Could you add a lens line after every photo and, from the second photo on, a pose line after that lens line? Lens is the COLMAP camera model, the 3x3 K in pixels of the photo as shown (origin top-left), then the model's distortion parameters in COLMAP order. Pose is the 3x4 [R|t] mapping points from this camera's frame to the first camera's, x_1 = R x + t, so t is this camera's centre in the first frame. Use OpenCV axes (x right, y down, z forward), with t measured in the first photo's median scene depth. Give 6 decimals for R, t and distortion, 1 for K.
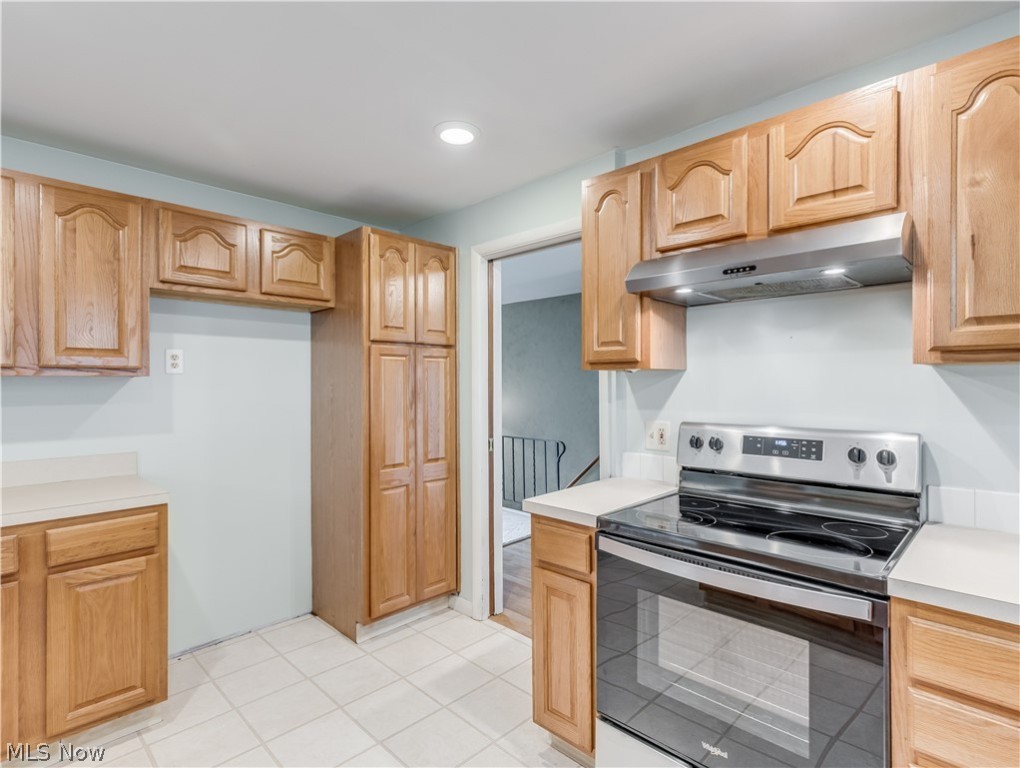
lens RADIAL K [[532.9, 0, 516.7], [0, 532.9, 382.3], [0, 0, 1]] dist [0.024544, 0.000087]
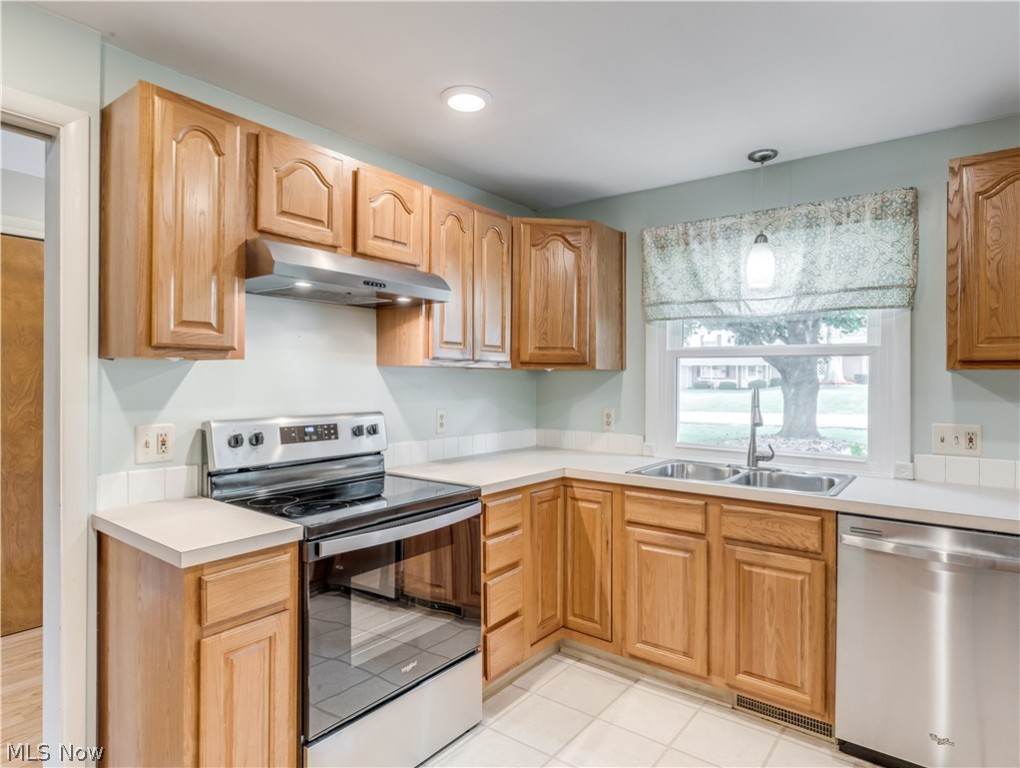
lens RADIAL K [[587.7, 0, 532.1], [0, 587.7, 375.1], [0, 0, 1]] dist [0.001059, 0.000309]
pose [[-0.122093, 0.010910, 0.992459, -0.813554], [-0.002978, 0.999931, -0.011358, 0.010587], [-0.992514, -0.004342, -0.122052, 0.692573]]
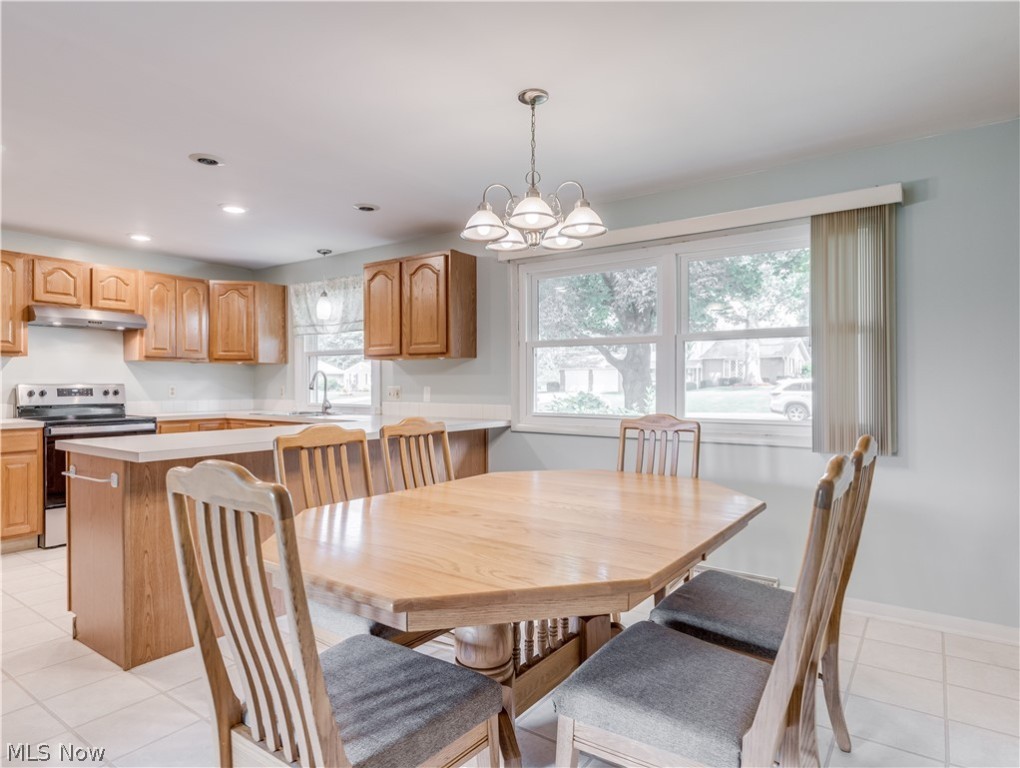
lens RADIAL K [[596.2, 0, 510.0], [0, 596.2, 384.0], [0, 0, 1]] dist [0.001190, 0.000337]
pose [[-0.140281, 0.005868, 0.990094, -2.430498], [0.003763, 0.999978, -0.005394, 0.107212], [-0.990105, 0.002969, -0.140300, -0.547682]]
